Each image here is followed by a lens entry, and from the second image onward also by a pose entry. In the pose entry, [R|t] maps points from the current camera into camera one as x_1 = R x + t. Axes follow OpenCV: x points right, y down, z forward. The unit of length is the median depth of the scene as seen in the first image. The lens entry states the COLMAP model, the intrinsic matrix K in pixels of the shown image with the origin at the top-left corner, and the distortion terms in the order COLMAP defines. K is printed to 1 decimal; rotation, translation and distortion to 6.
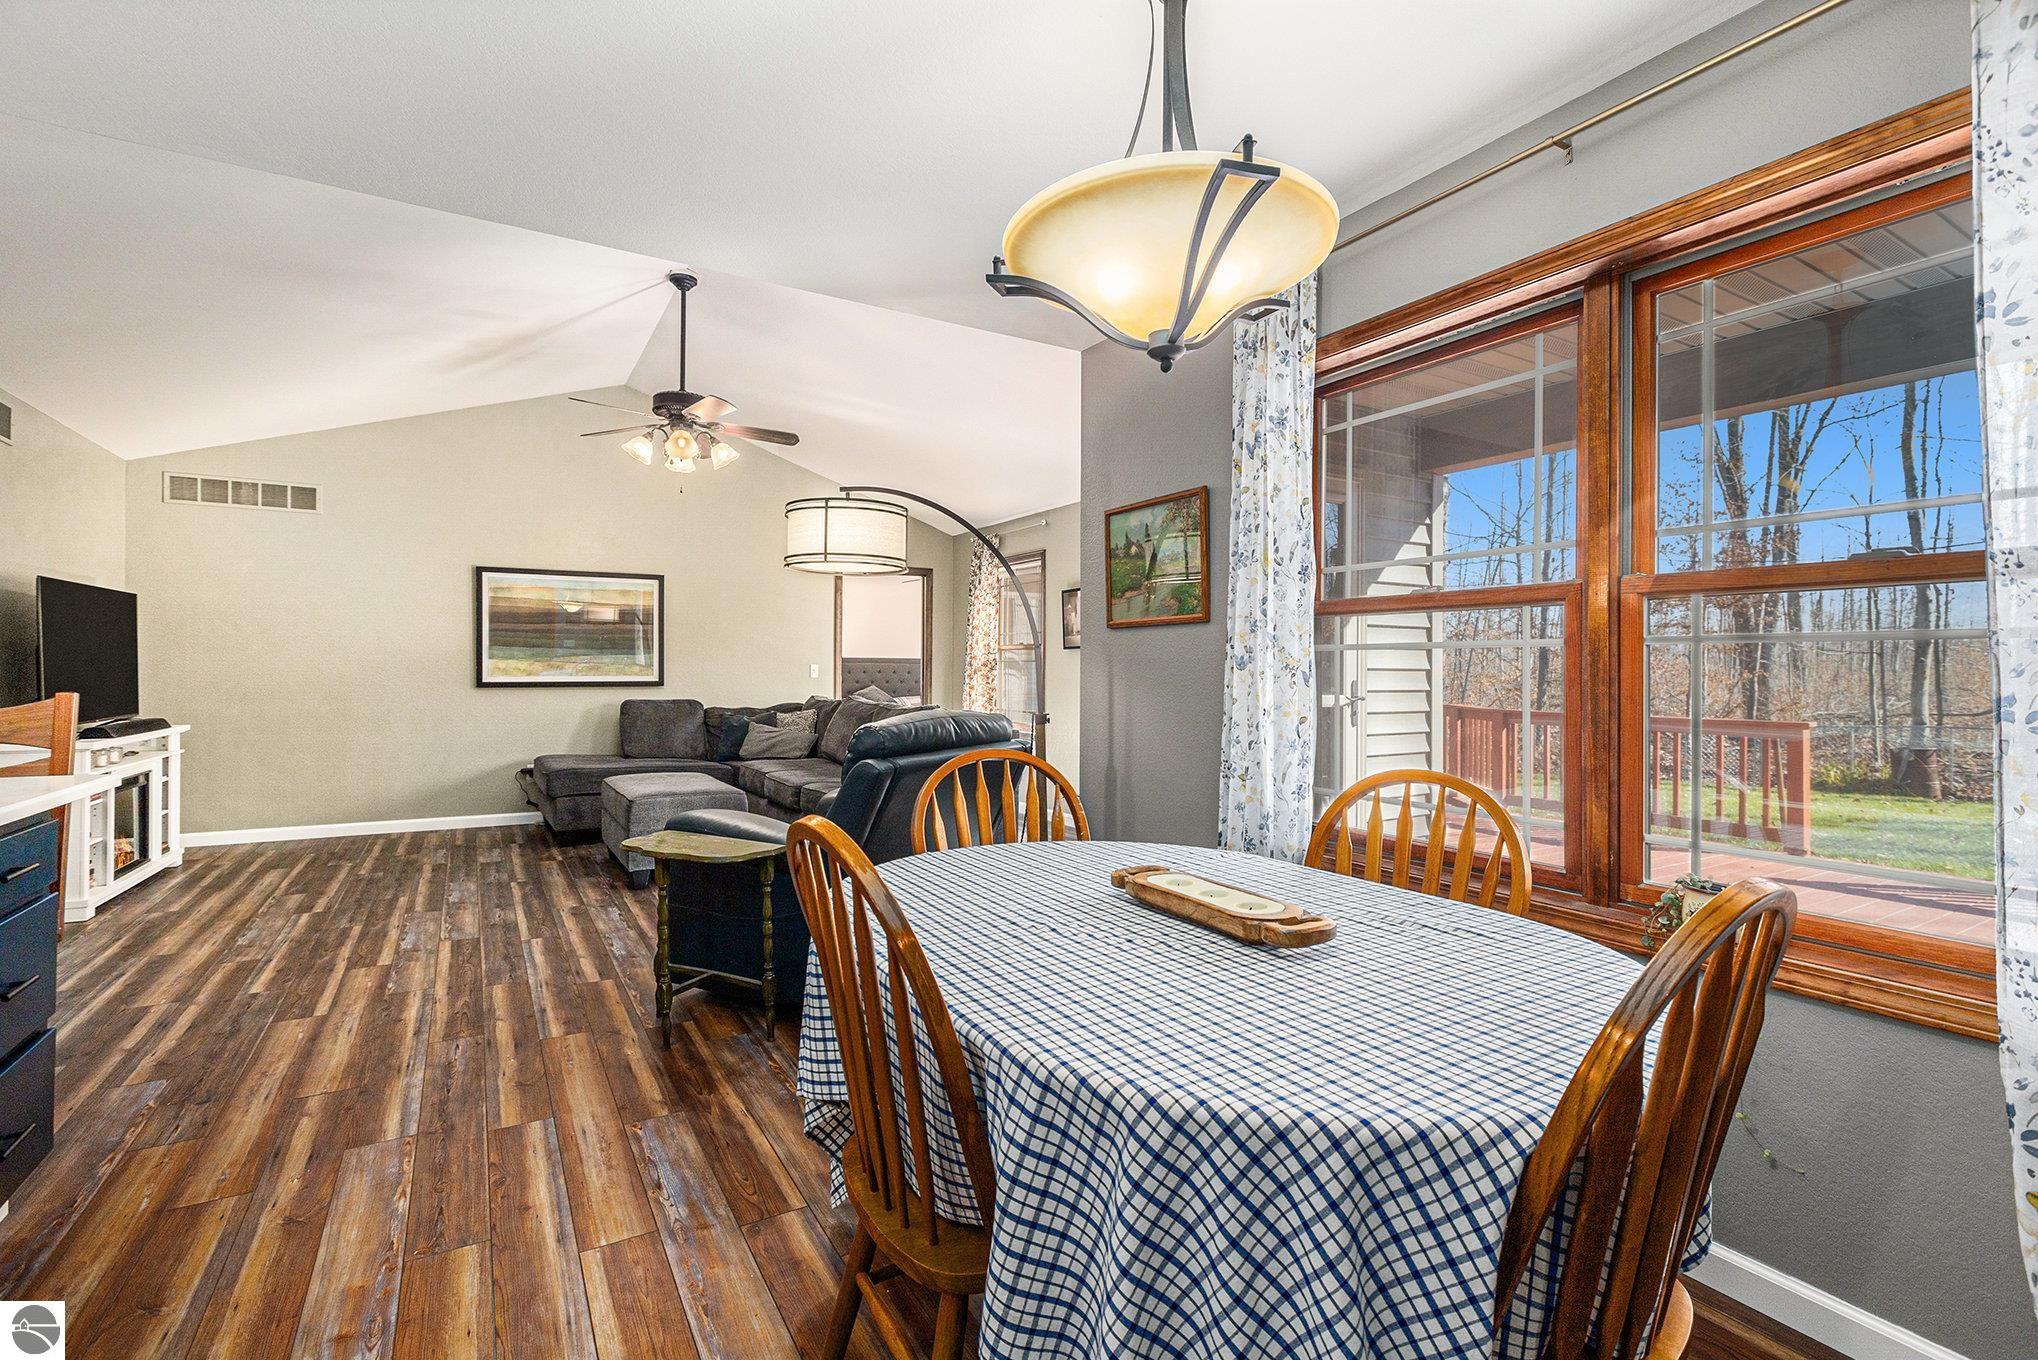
lens RADIAL K [[917.7, 0, 1021.2], [0, 917.7, 673.1], [0, 0, 1]] dist [-0.000238, 0.000001]
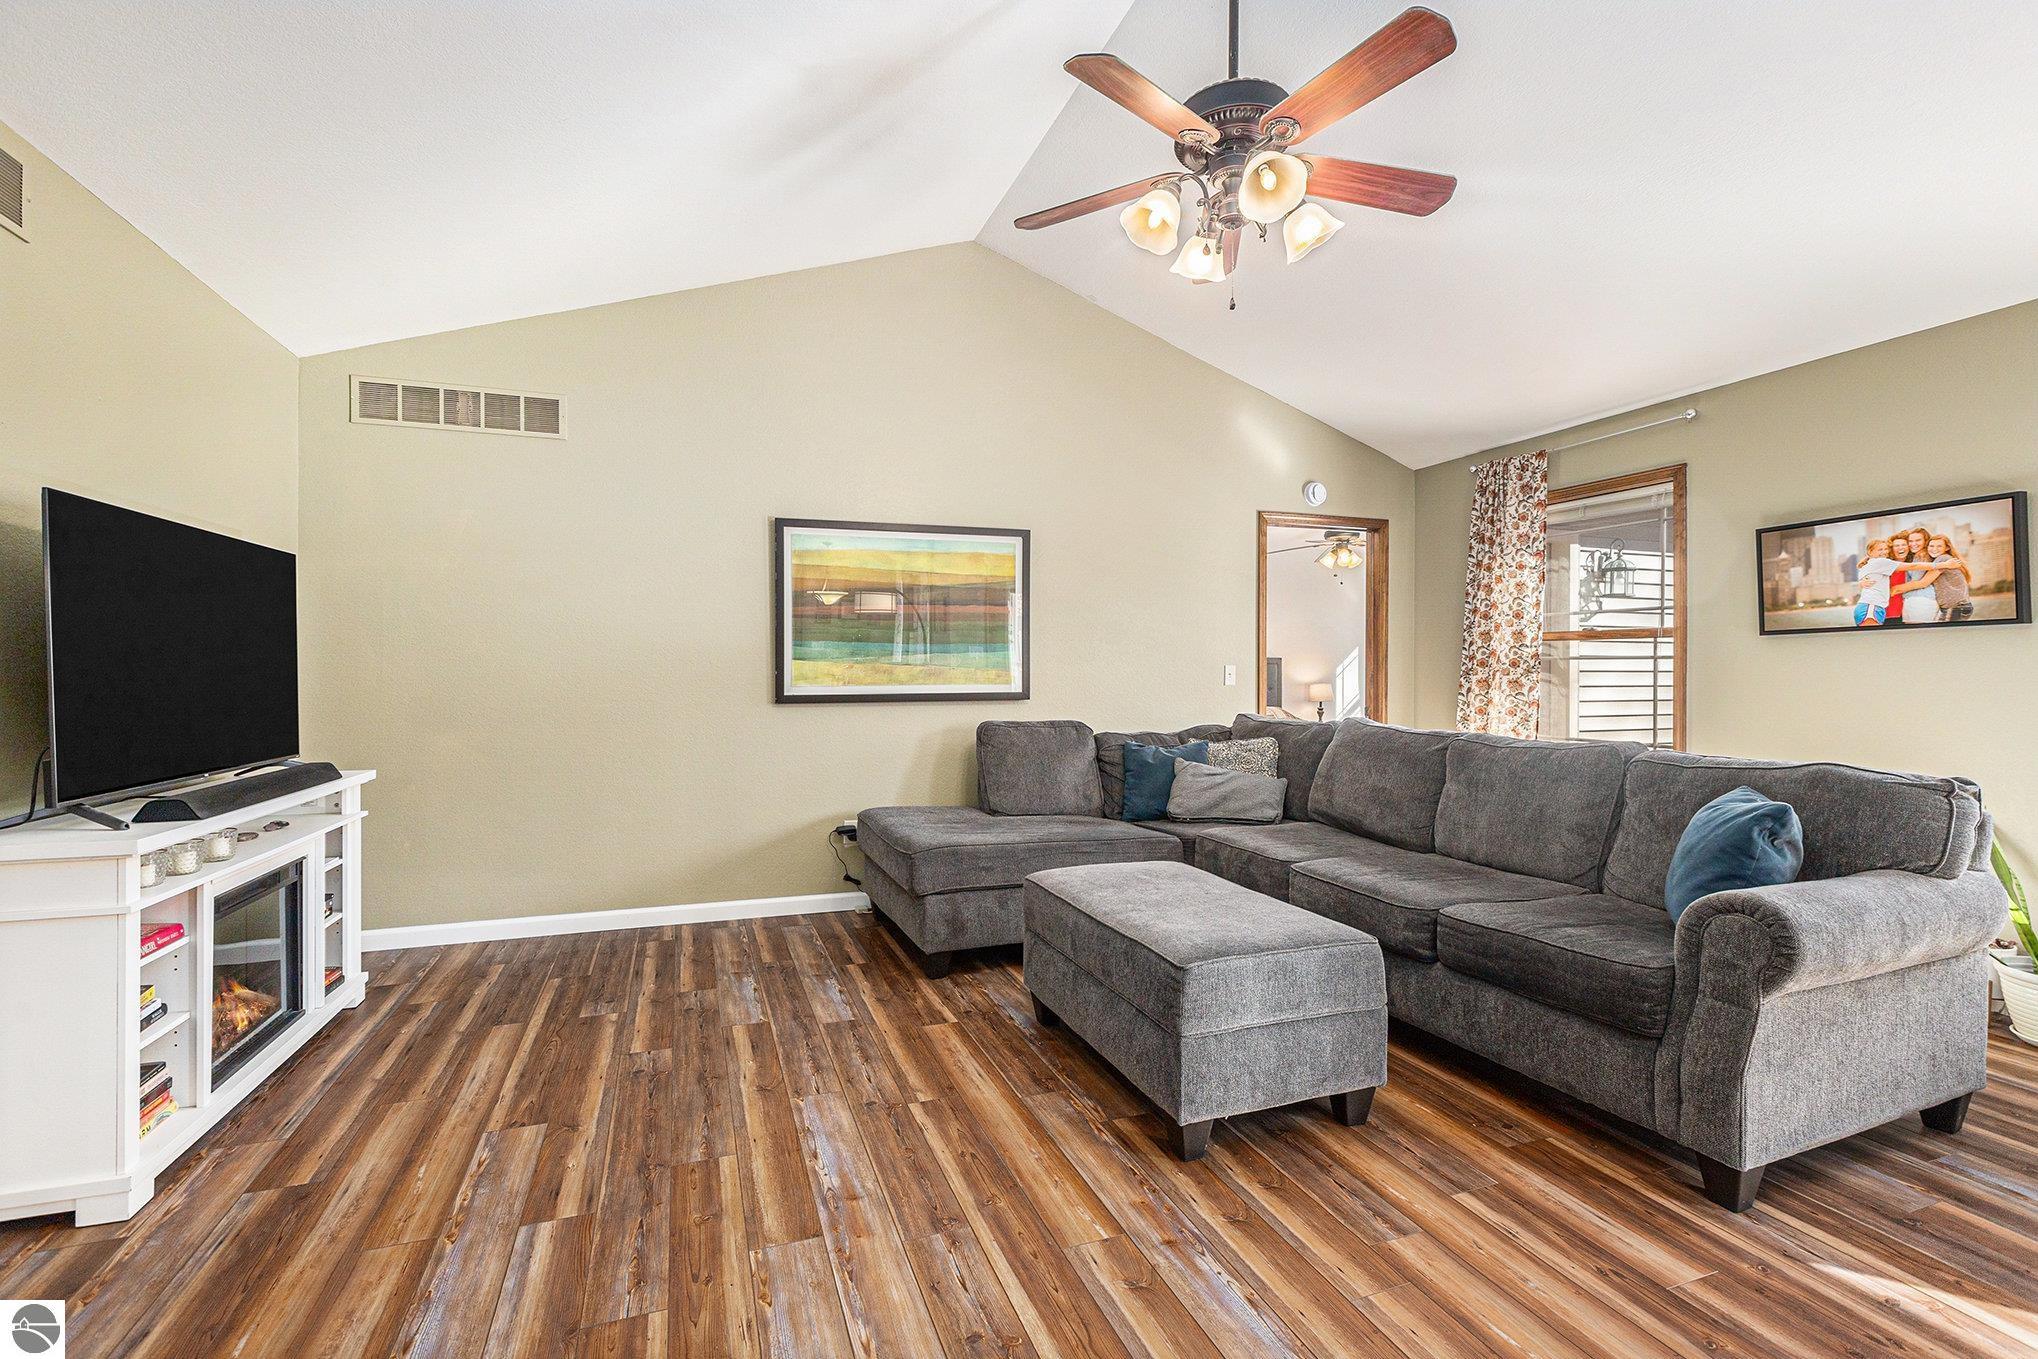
lens RADIAL K [[917.7, 0, 1017.8], [0, 917.7, 676.5], [0, 0, 1]] dist [-0.000238, 0.000001]
pose [[0.981263, -0.003886, -0.192632, -0.298342], [0.004411, 0.999988, 0.002298, -0.004482], [0.192621, -0.003104, 0.981268, 0.389767]]
